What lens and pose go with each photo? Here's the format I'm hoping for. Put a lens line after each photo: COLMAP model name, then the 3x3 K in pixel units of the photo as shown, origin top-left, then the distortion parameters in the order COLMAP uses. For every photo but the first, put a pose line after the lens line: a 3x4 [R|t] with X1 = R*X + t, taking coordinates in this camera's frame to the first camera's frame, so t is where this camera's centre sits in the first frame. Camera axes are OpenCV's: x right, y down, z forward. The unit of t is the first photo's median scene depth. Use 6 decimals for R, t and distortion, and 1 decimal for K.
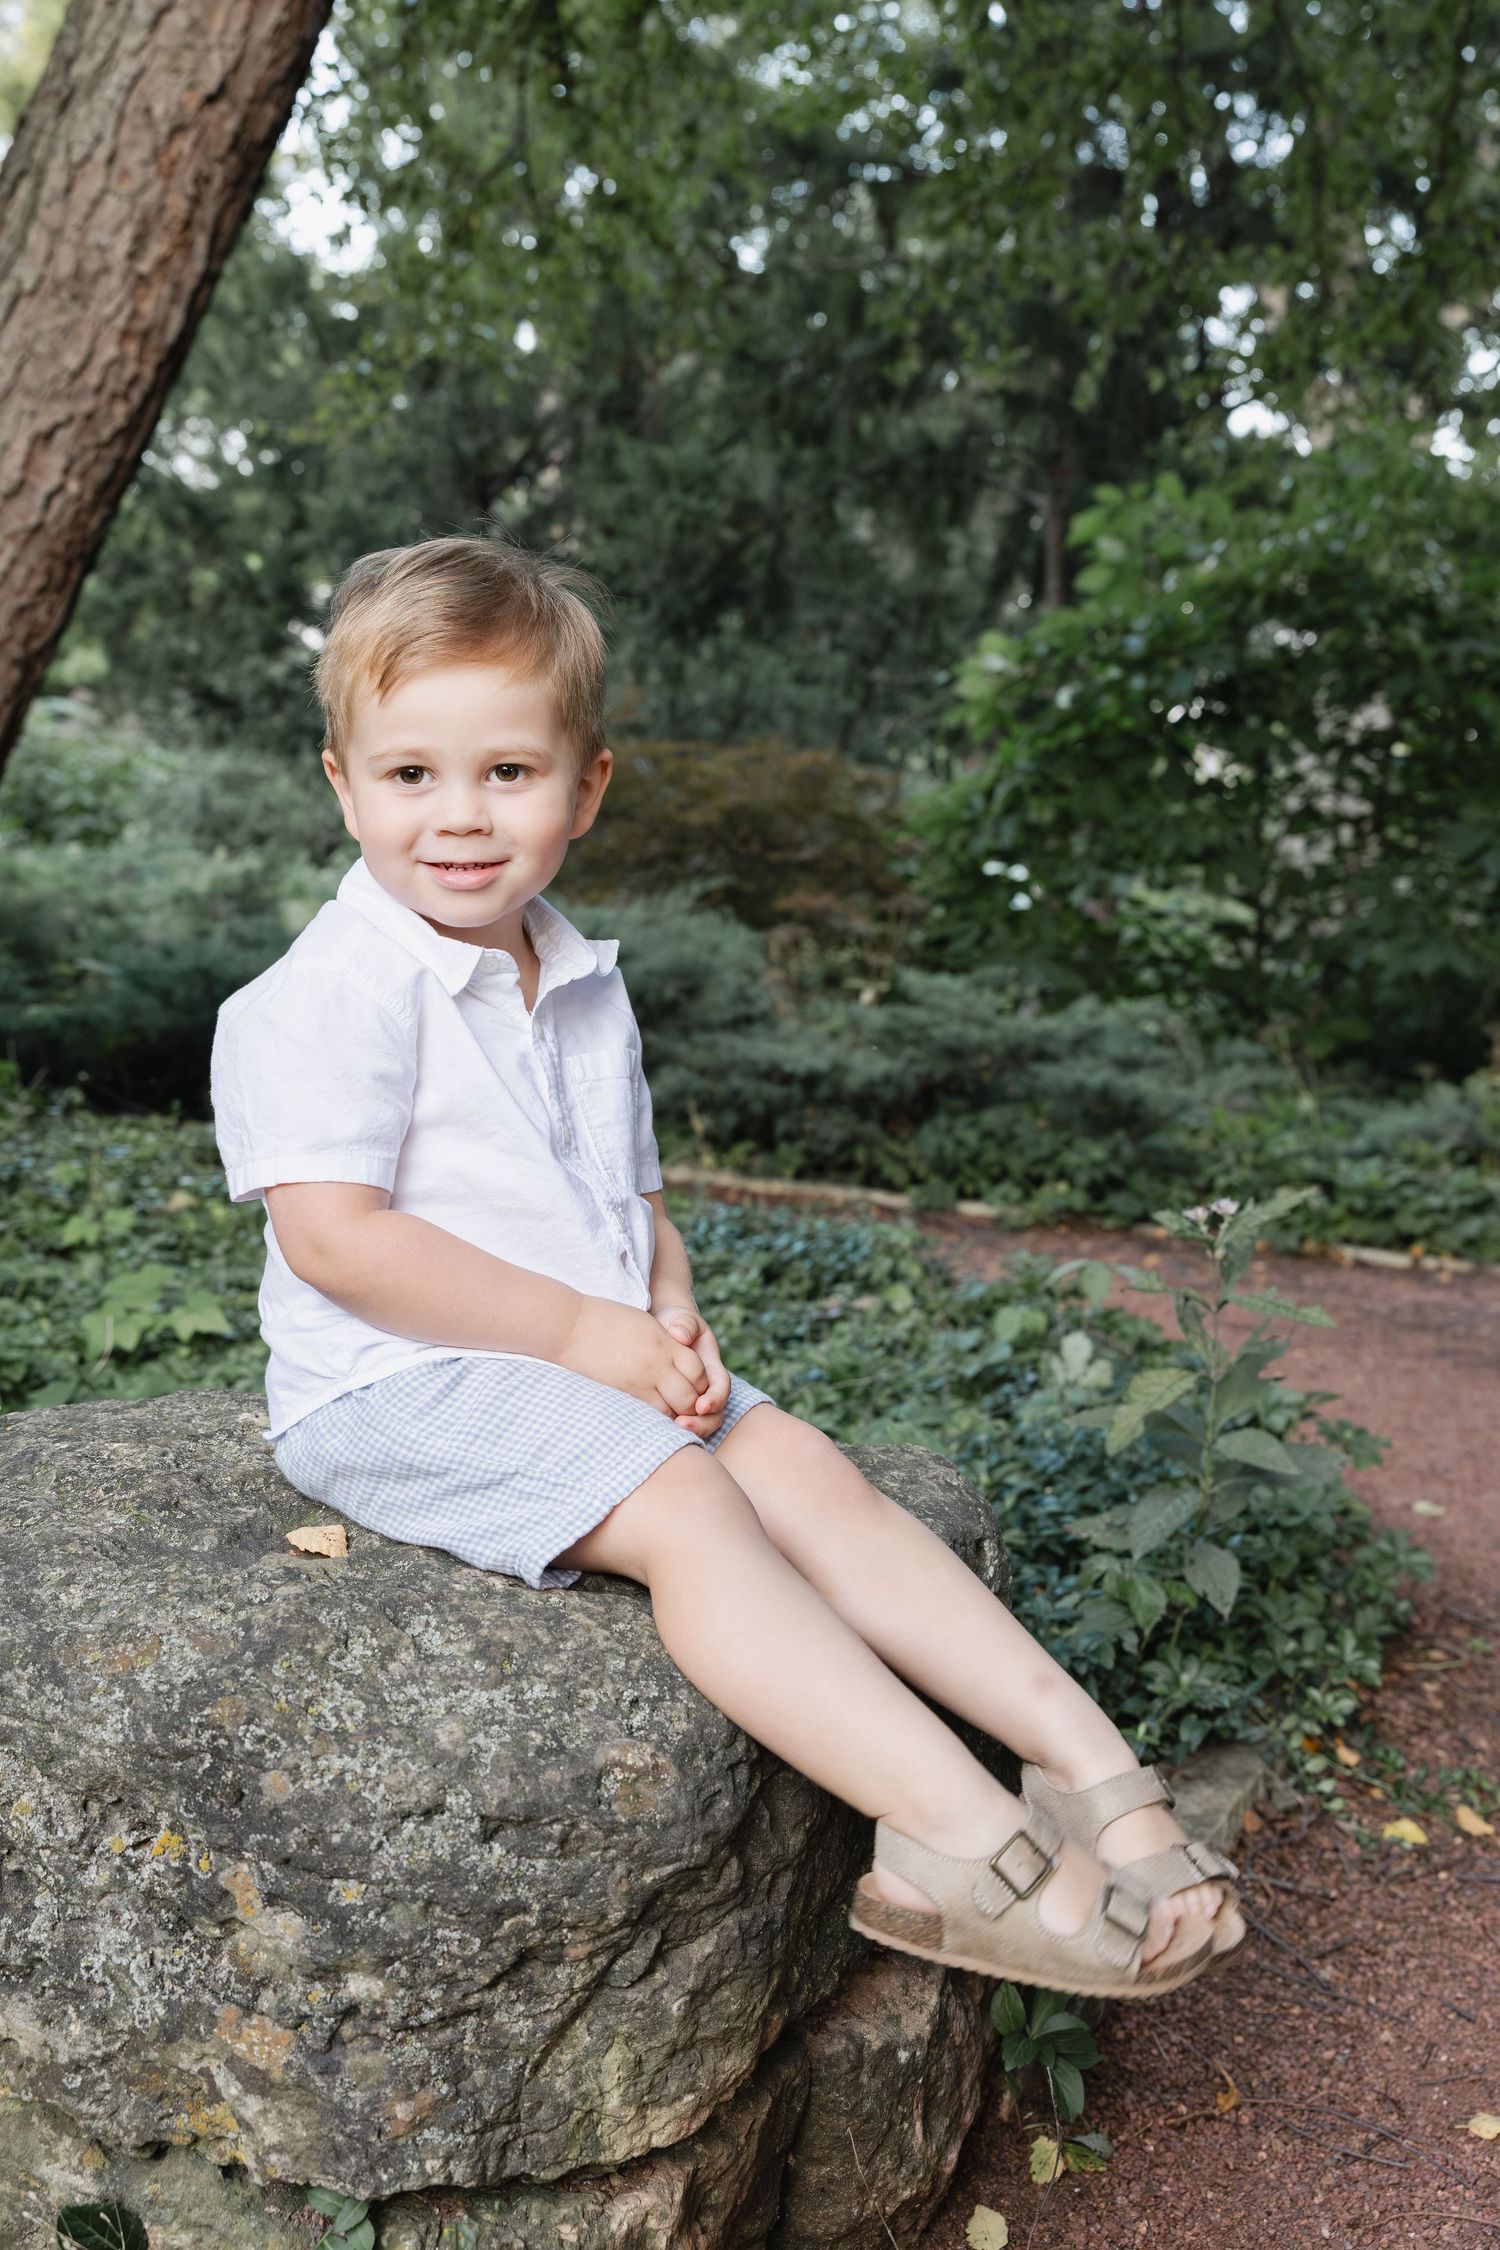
lens RADIAL K [[2564.2, 0, 715.7], [0, 2564.2, 1109.3], [0, 0, 1]] dist [-0.004058, 0.000000]
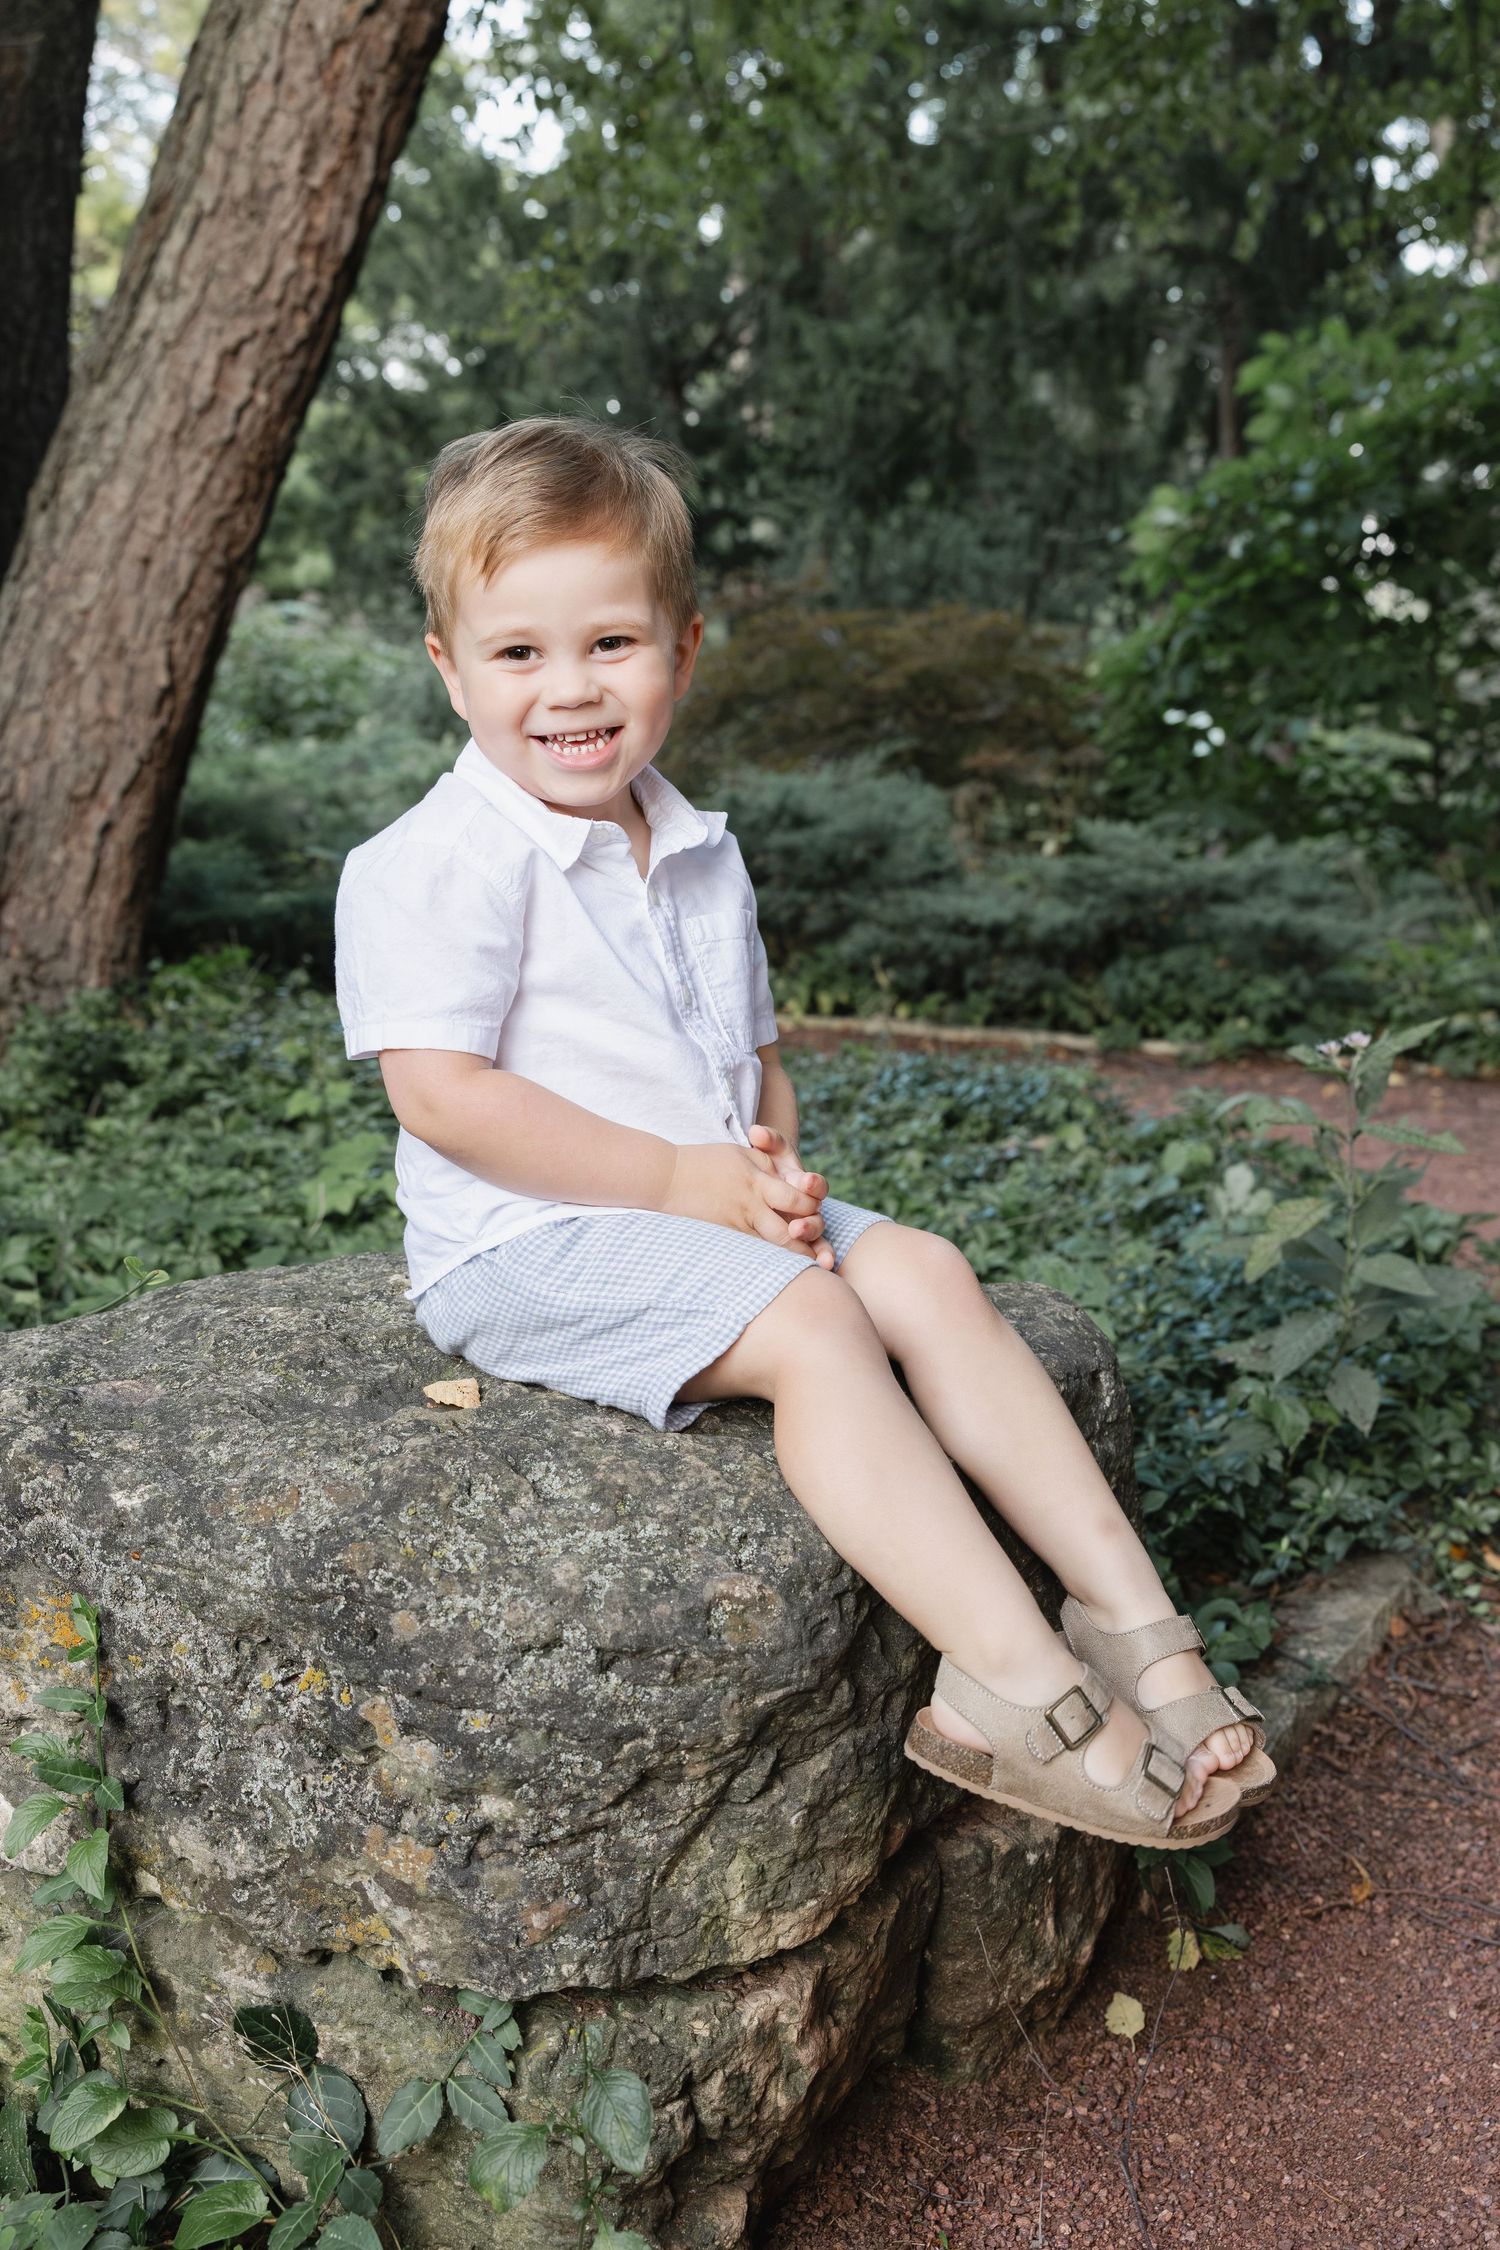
lens RADIAL K [[2420.7, 0, 737.3], [0, 2420.7, 1135.7], [0, 0, 1]] dist [-0.009694, 0.000000]
pose [[0.995820, -0.038497, -0.082824, 0.014701], [0.044222, 0.996675, 0.068435, -0.000398], [0.079914, -0.071811, 0.994212, 0.006349]]
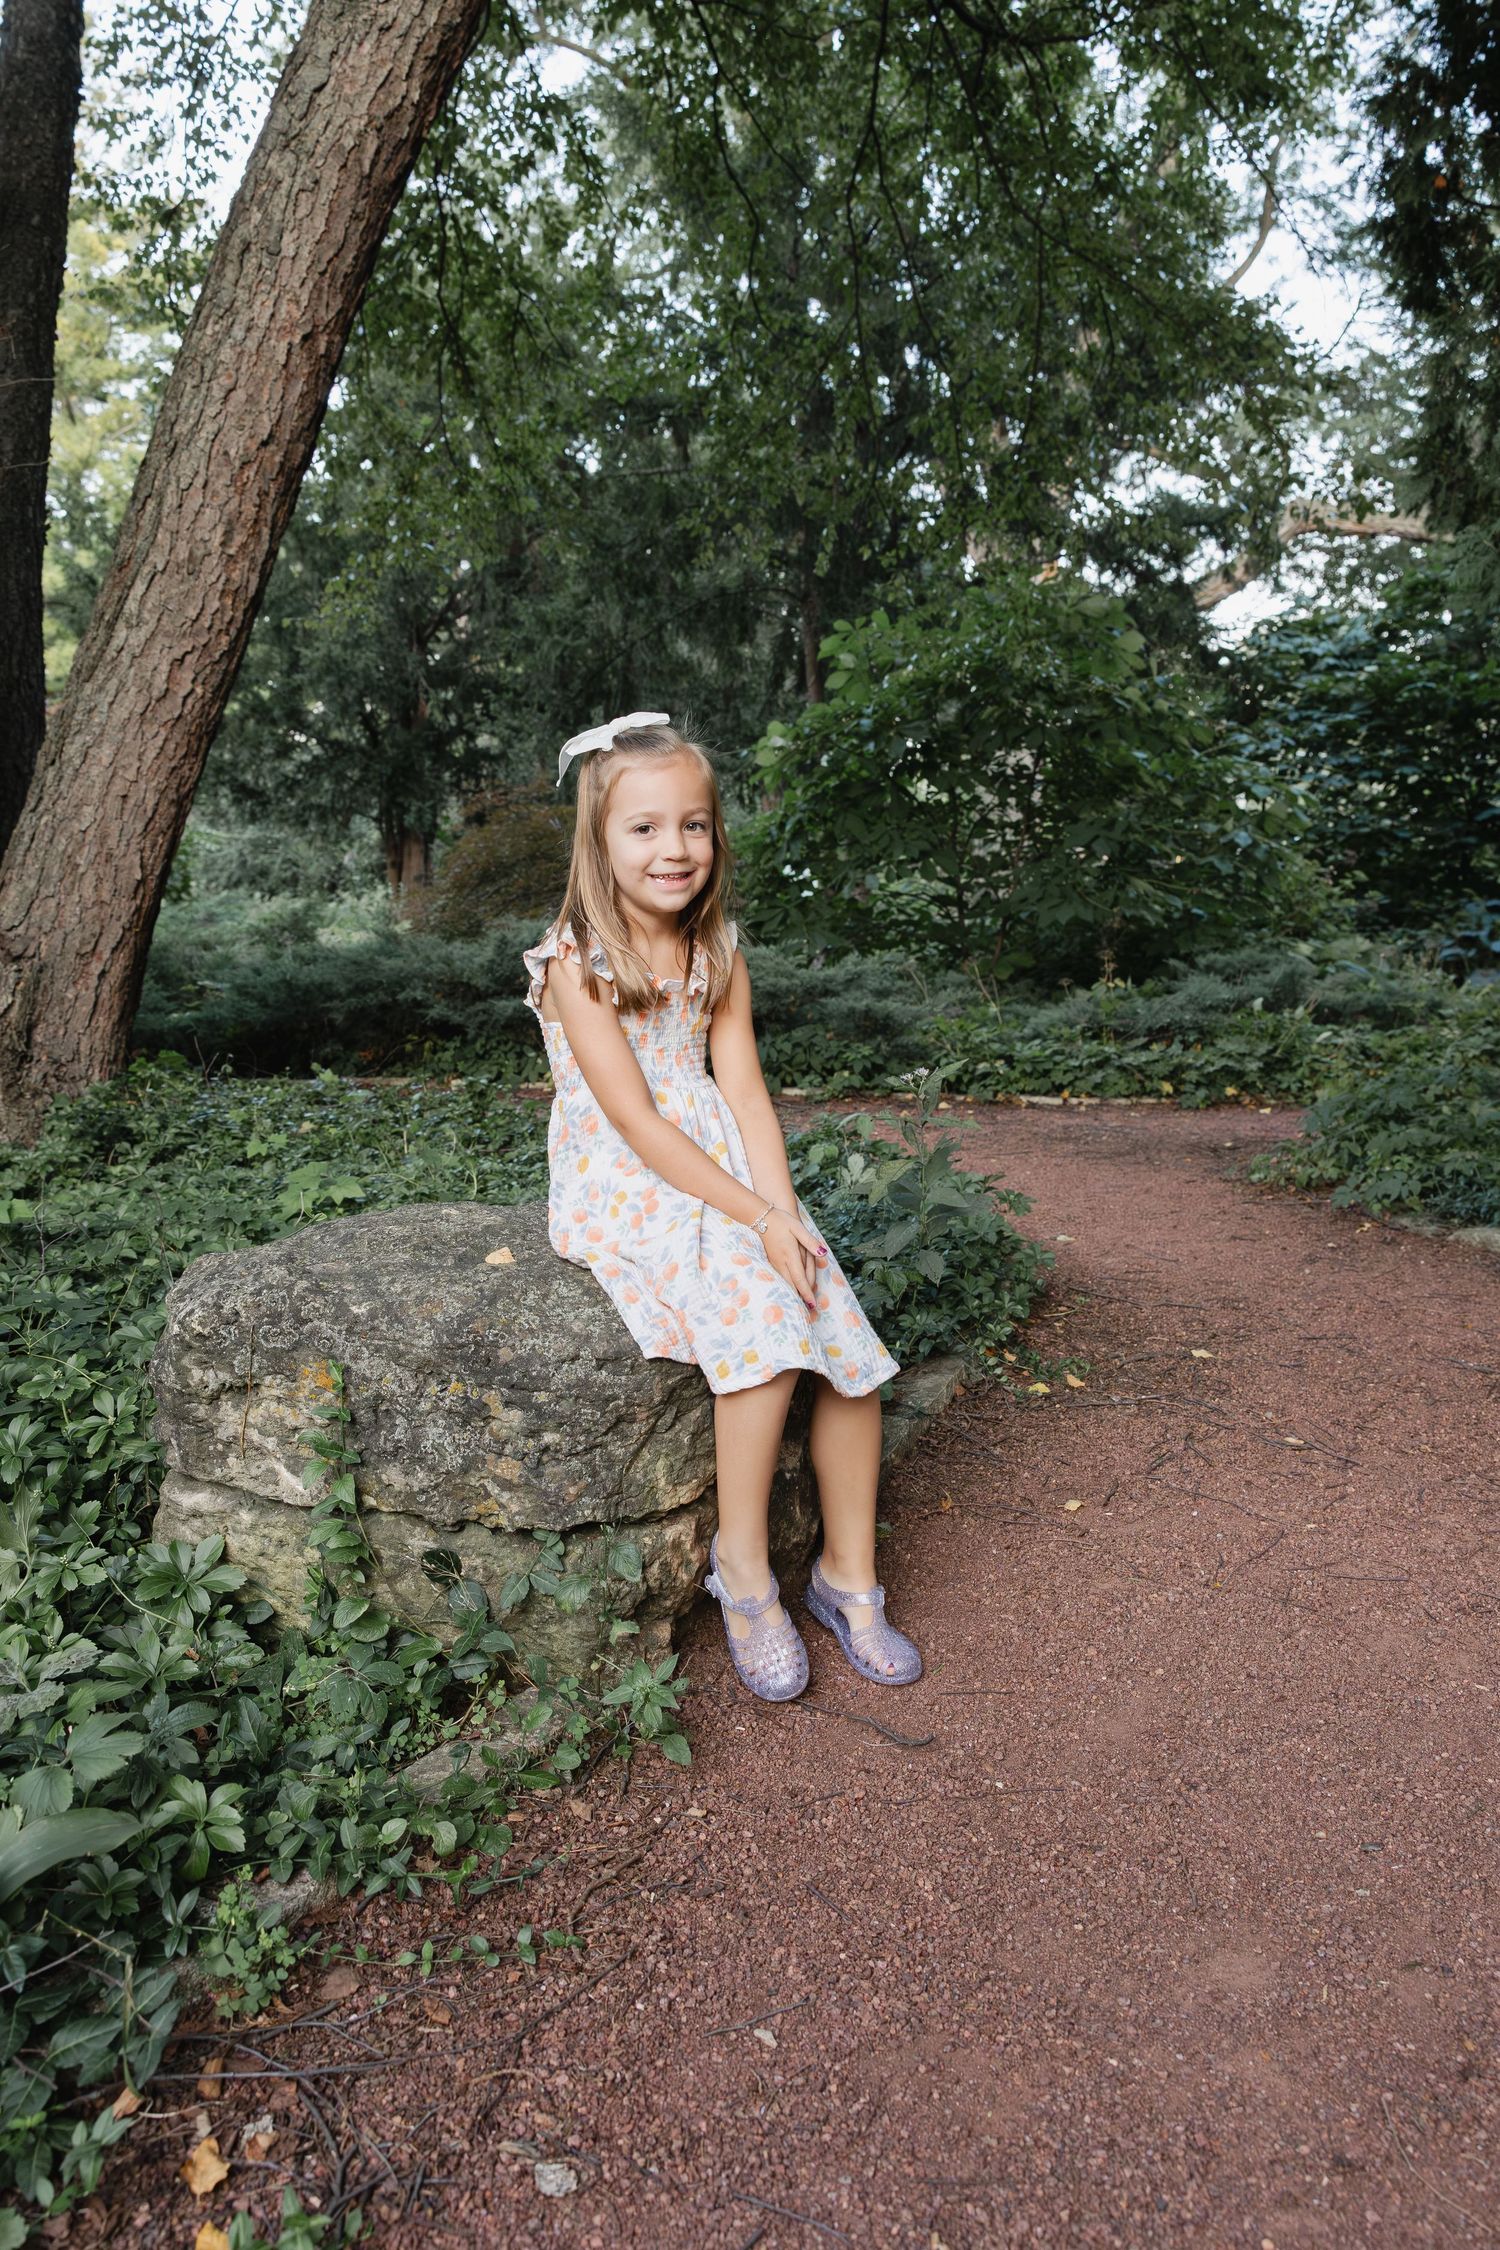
lens RADIAL K [[1787.6, 0, 732.7], [0, 1787.6, 1121.0], [0, 0, 1]] dist [-0.012776, -0.008832]
pose [[0.994157, -0.086187, 0.064988, -0.014179], [0.083101, 0.995346, 0.048797, -0.000956], [-0.068891, -0.043112, 0.996692, -0.151250]]
